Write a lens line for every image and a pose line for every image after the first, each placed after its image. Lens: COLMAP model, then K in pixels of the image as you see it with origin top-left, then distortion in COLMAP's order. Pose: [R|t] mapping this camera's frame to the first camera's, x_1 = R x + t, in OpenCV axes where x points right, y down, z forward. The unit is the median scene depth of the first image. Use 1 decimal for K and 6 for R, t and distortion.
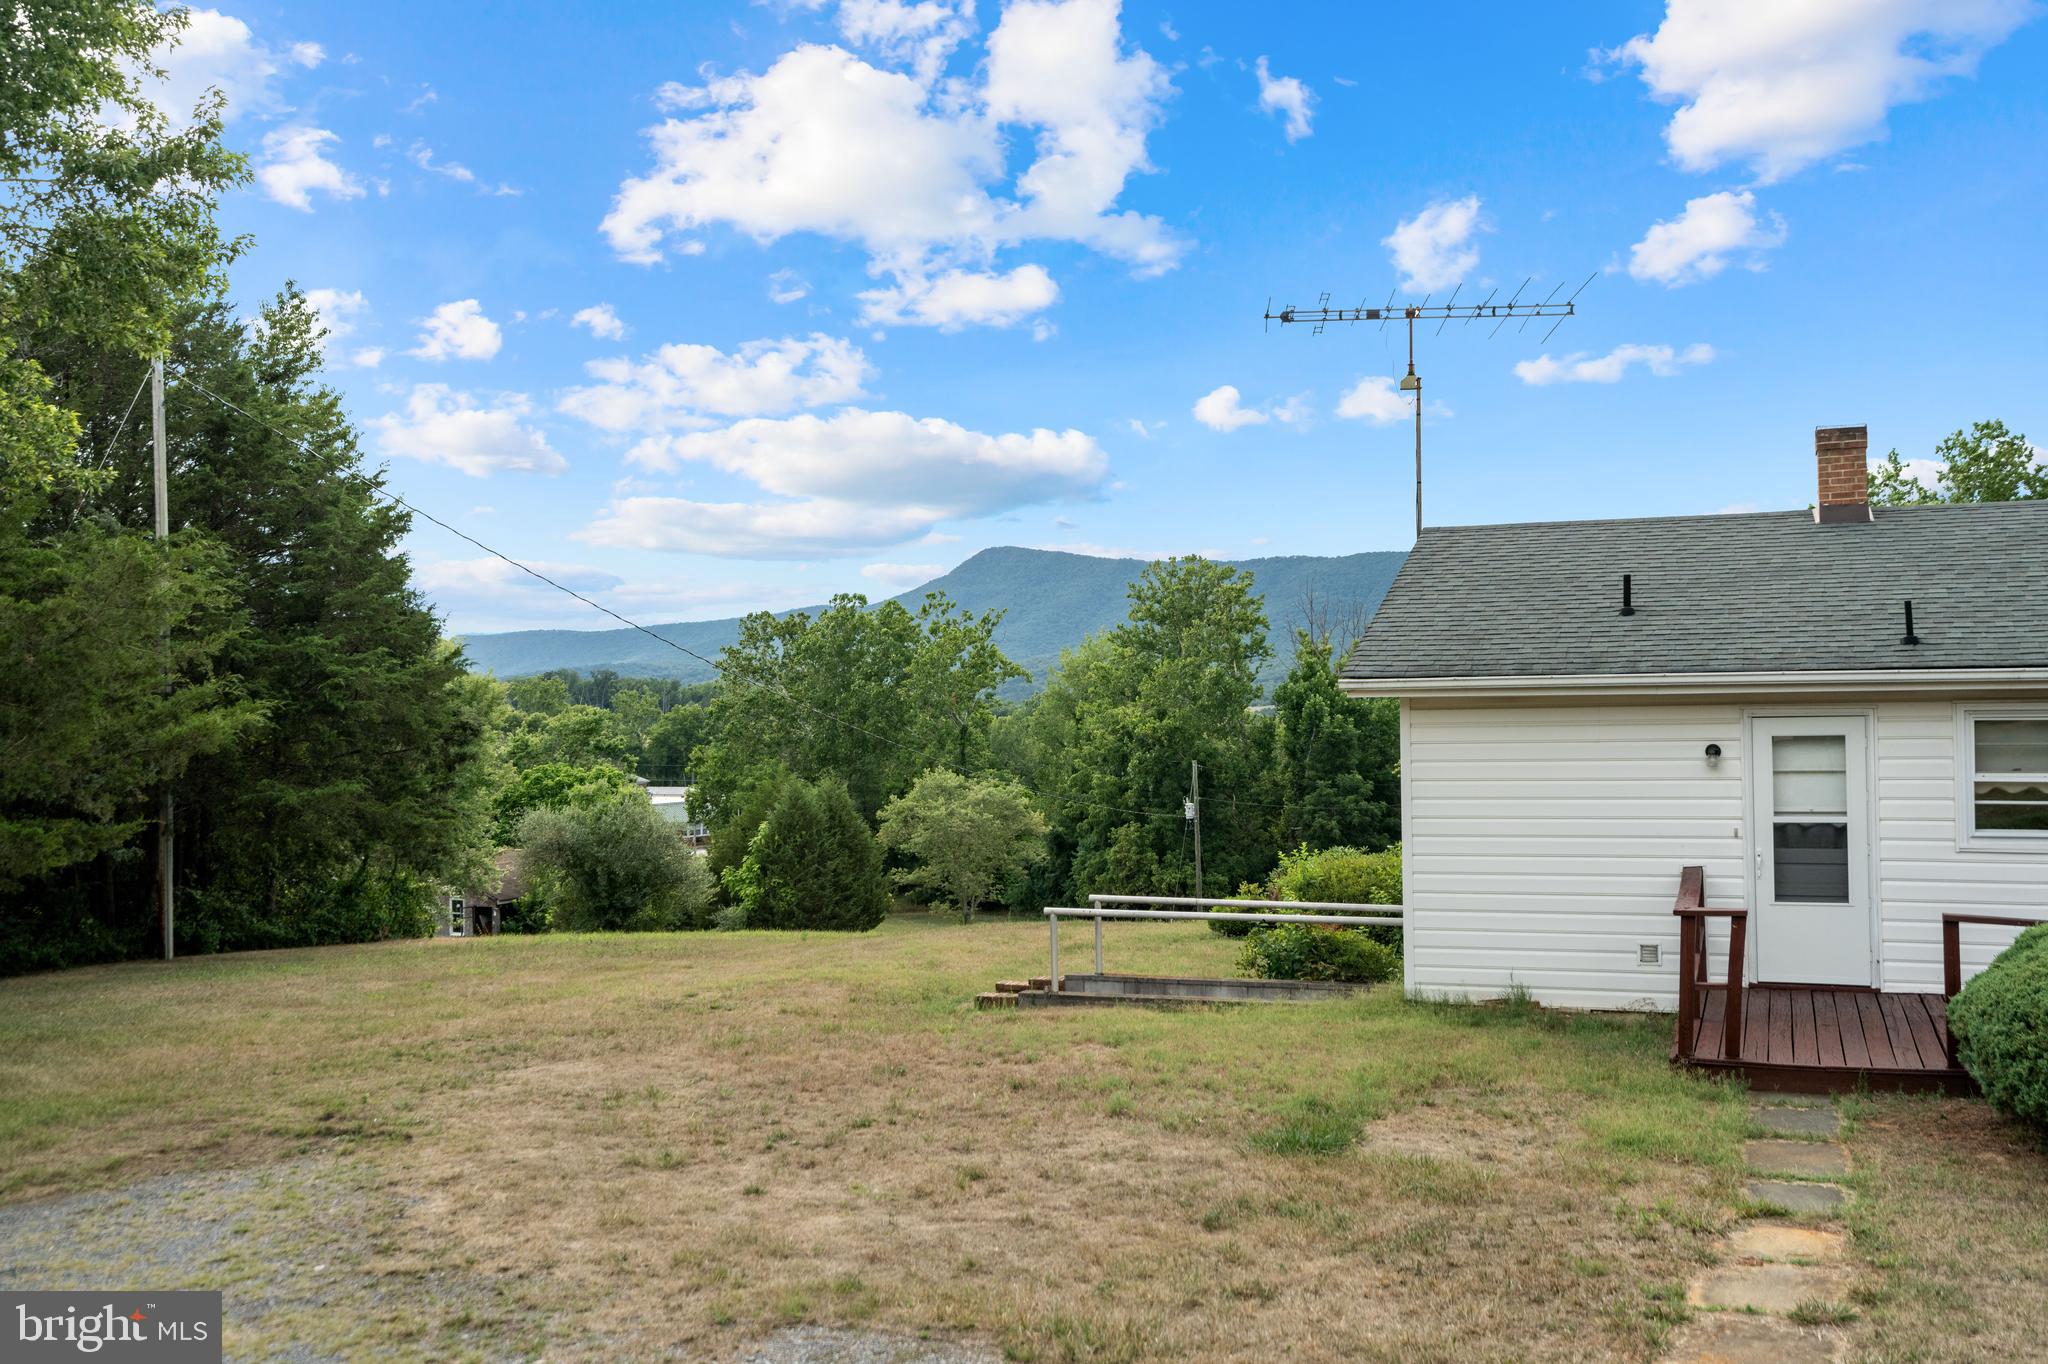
lens RADIAL K [[1935.7, 0, 1035.4], [0, 1935.7, 675.8], [0, 0, 1]] dist [0.006153, 0.000000]
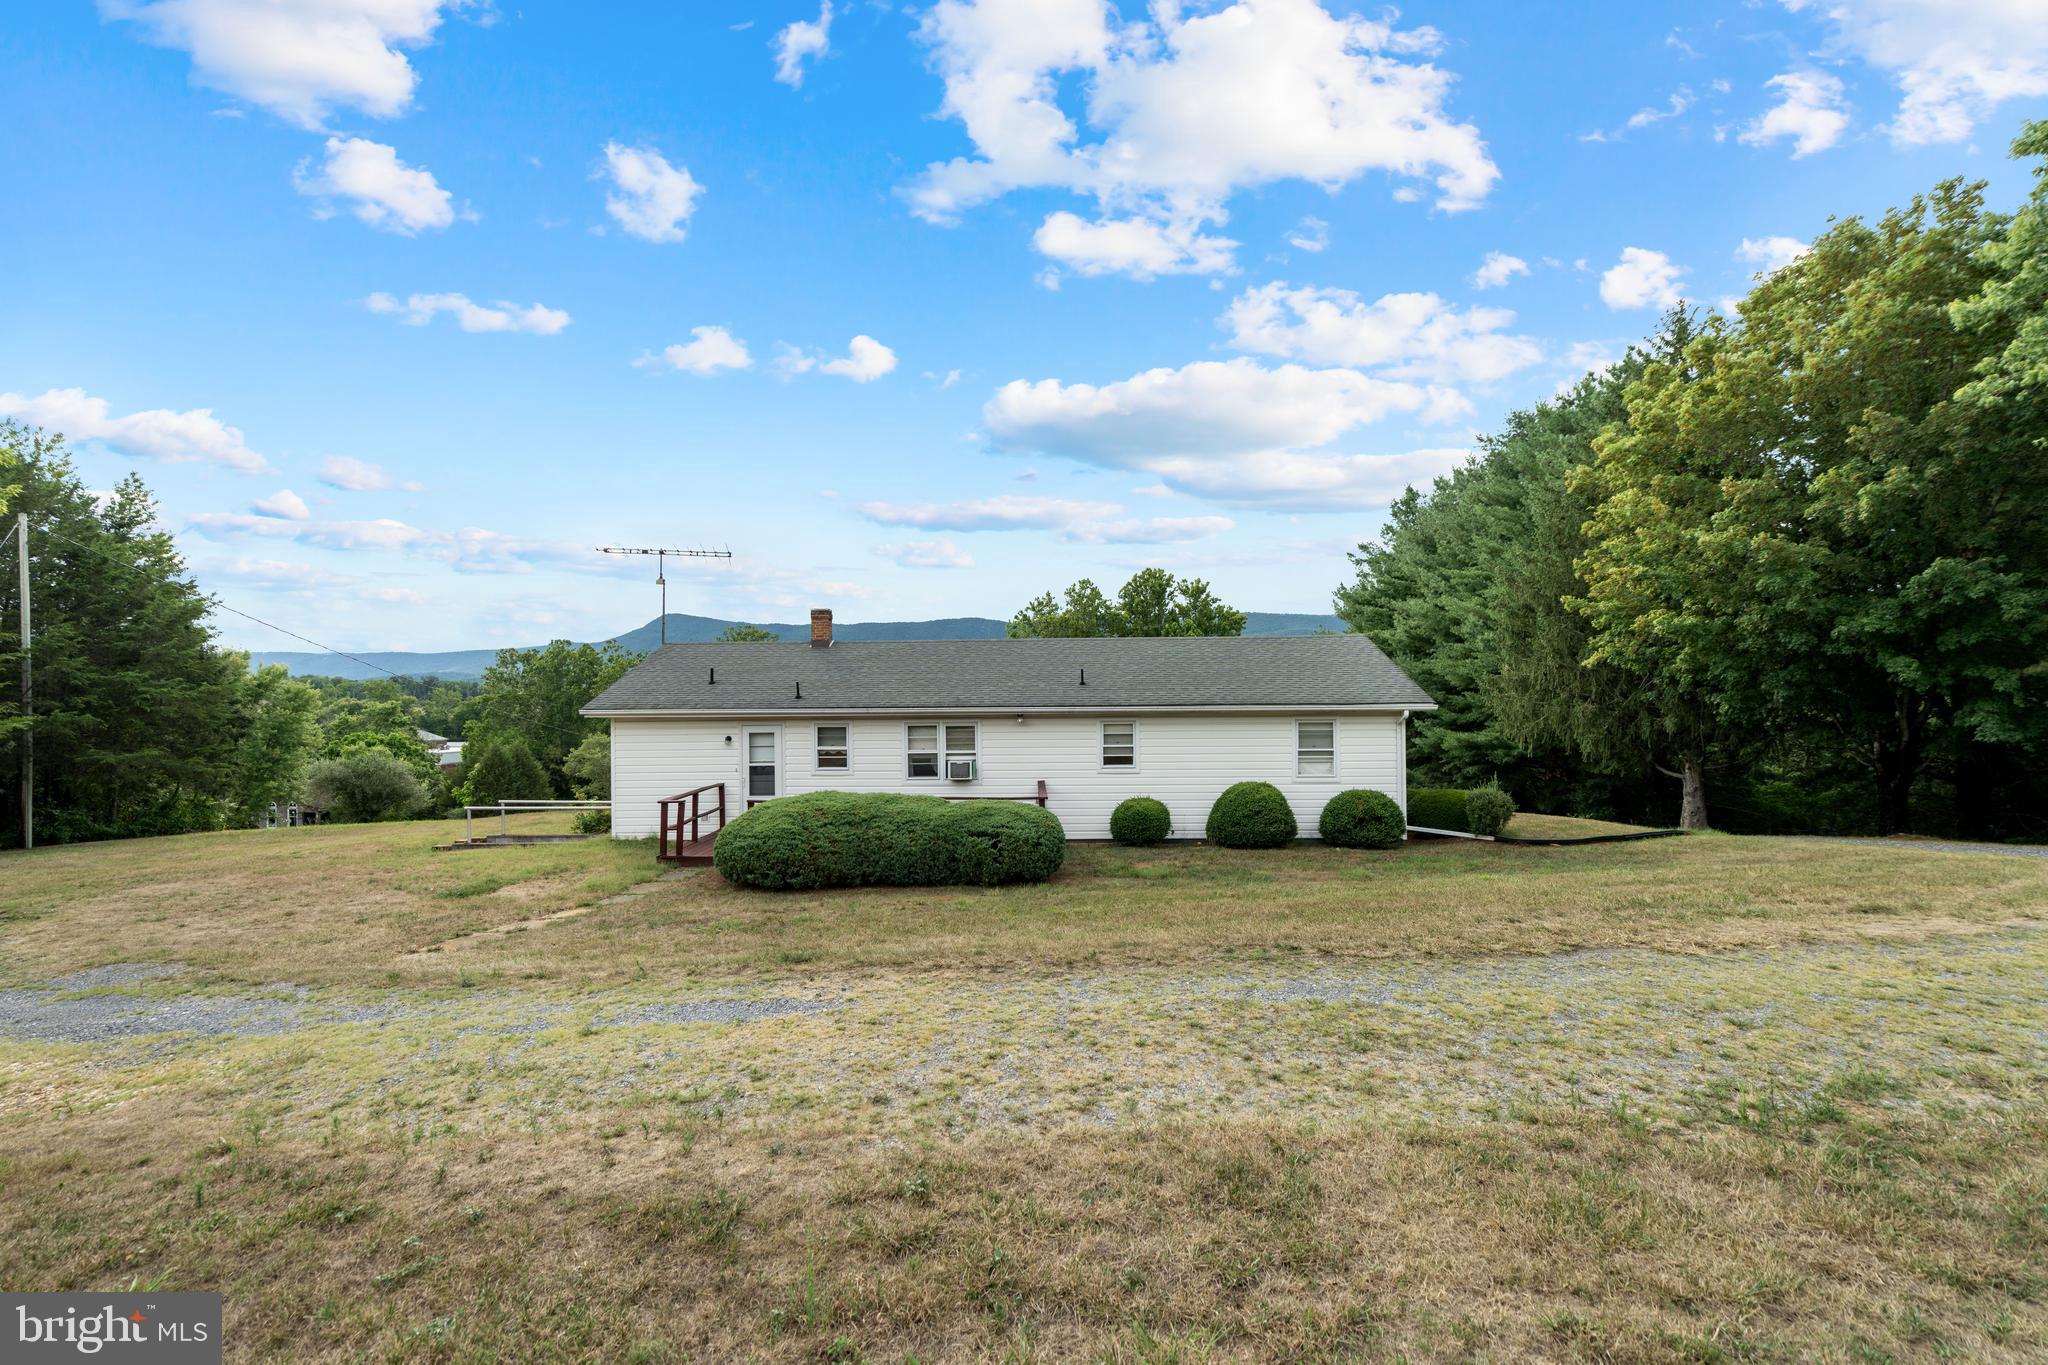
lens RADIAL K [[954.3, 0, 1021.9], [0, 954.3, 693.0], [0, 0, 1]] dist [0.003316, 0.001916]
pose [[0.945152, 0.007514, 0.326544, 0.109706], [-0.010800, 0.999908, 0.008253, -0.013487], [-0.326452, -0.011327, 0.945146, -0.122233]]
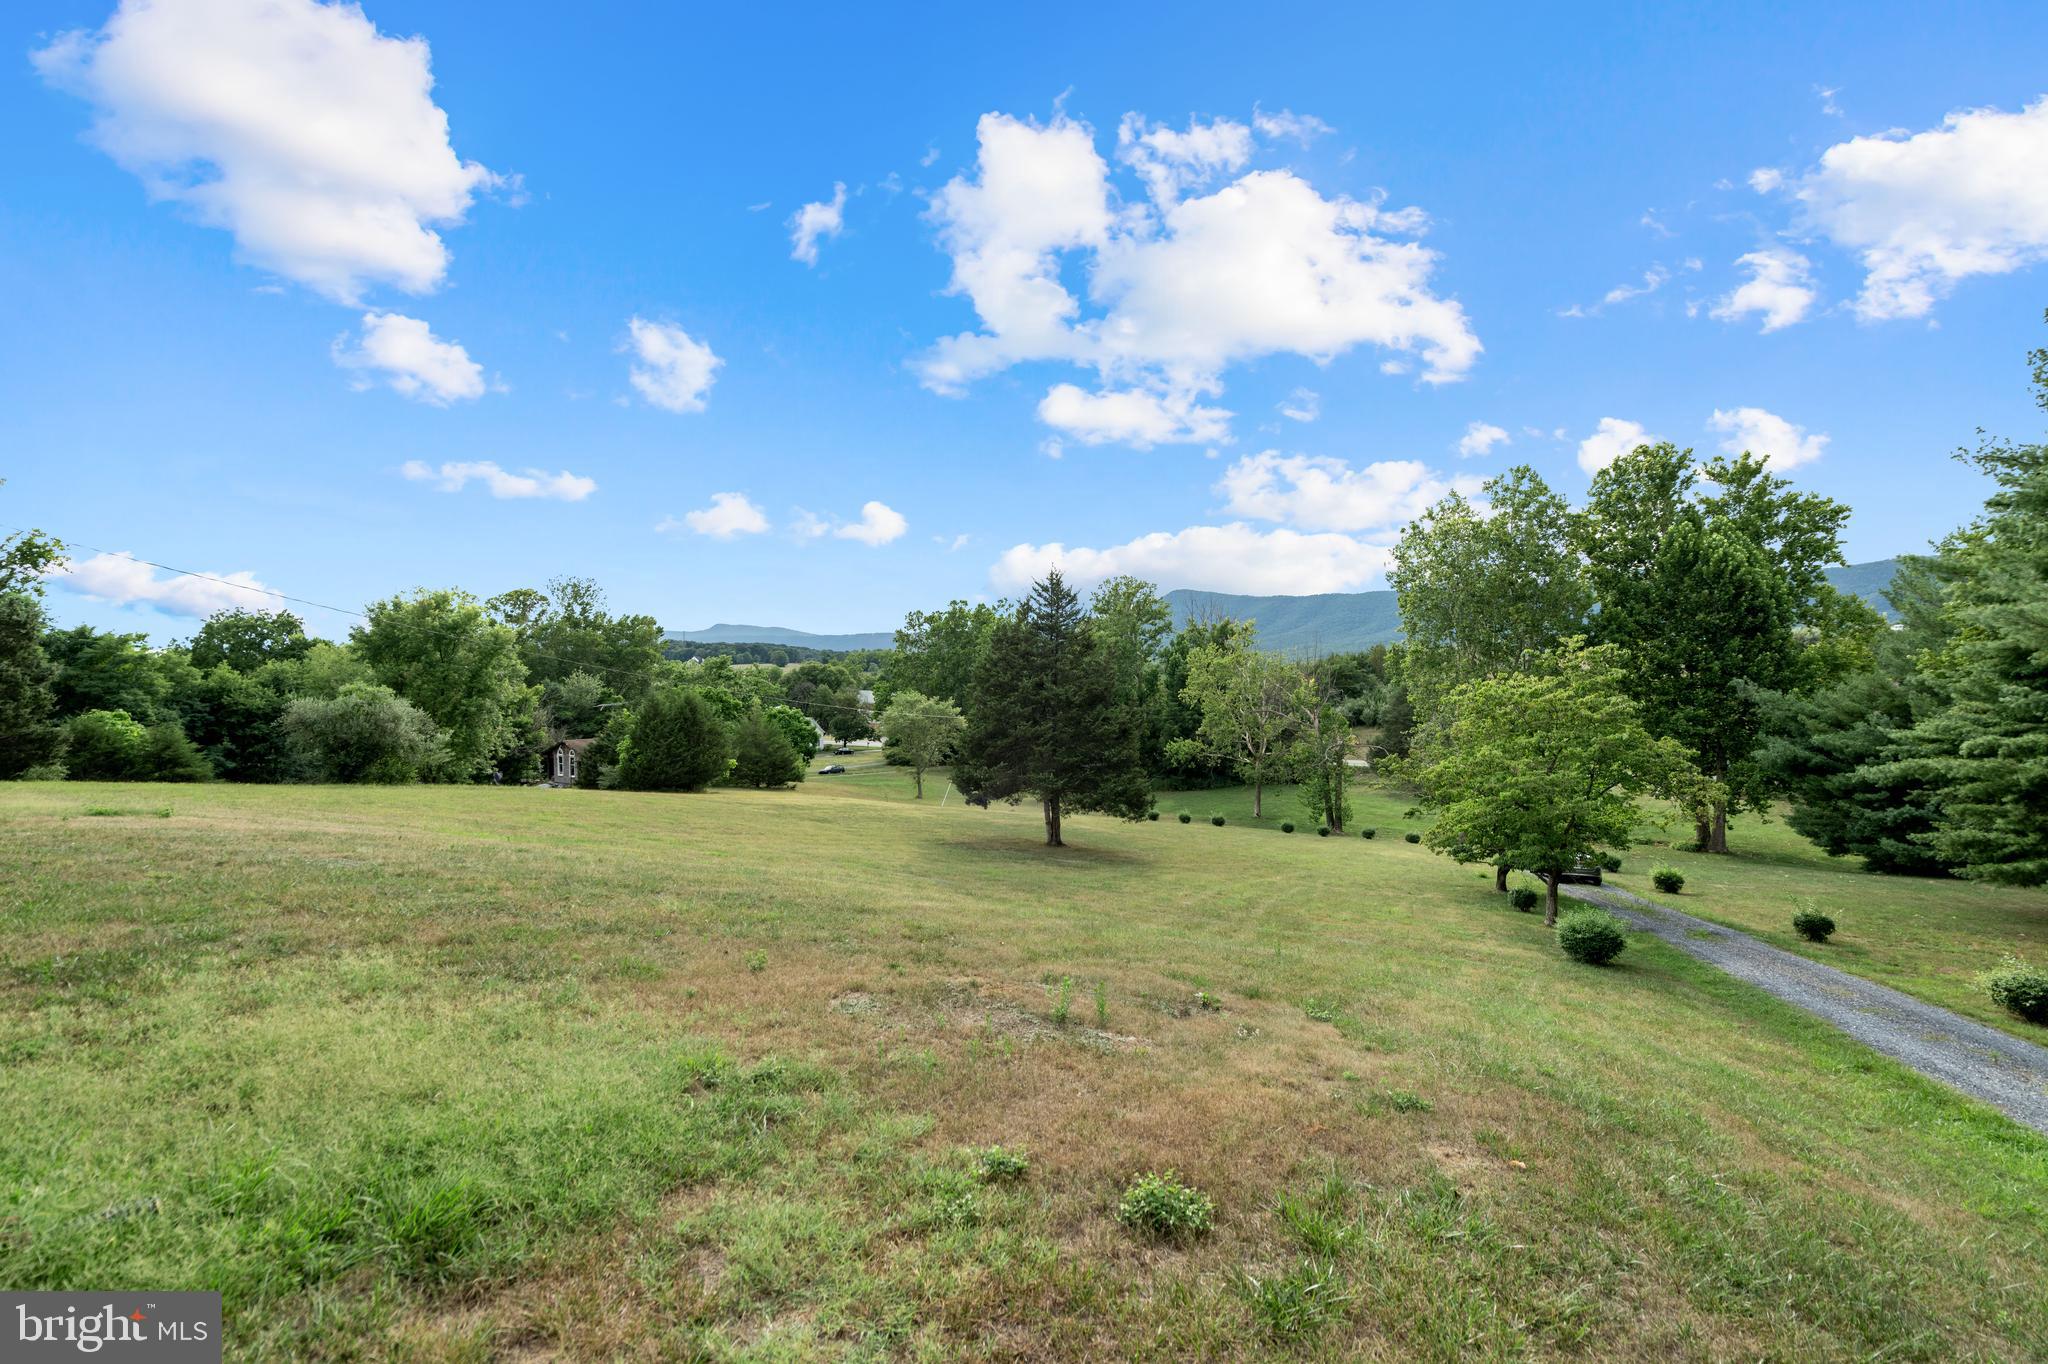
lens RADIAL K [[954.3, 0, 1017.0], [0, 954.3, 674.7], [0, 0, 1]] dist [0.003316, 0.001916]
pose [[0.982542, 0.005299, -0.185965, 0.608385], [-0.001395, 0.999776, 0.021113, 0.042437], [0.186035, -0.020485, 0.982330, 0.492054]]
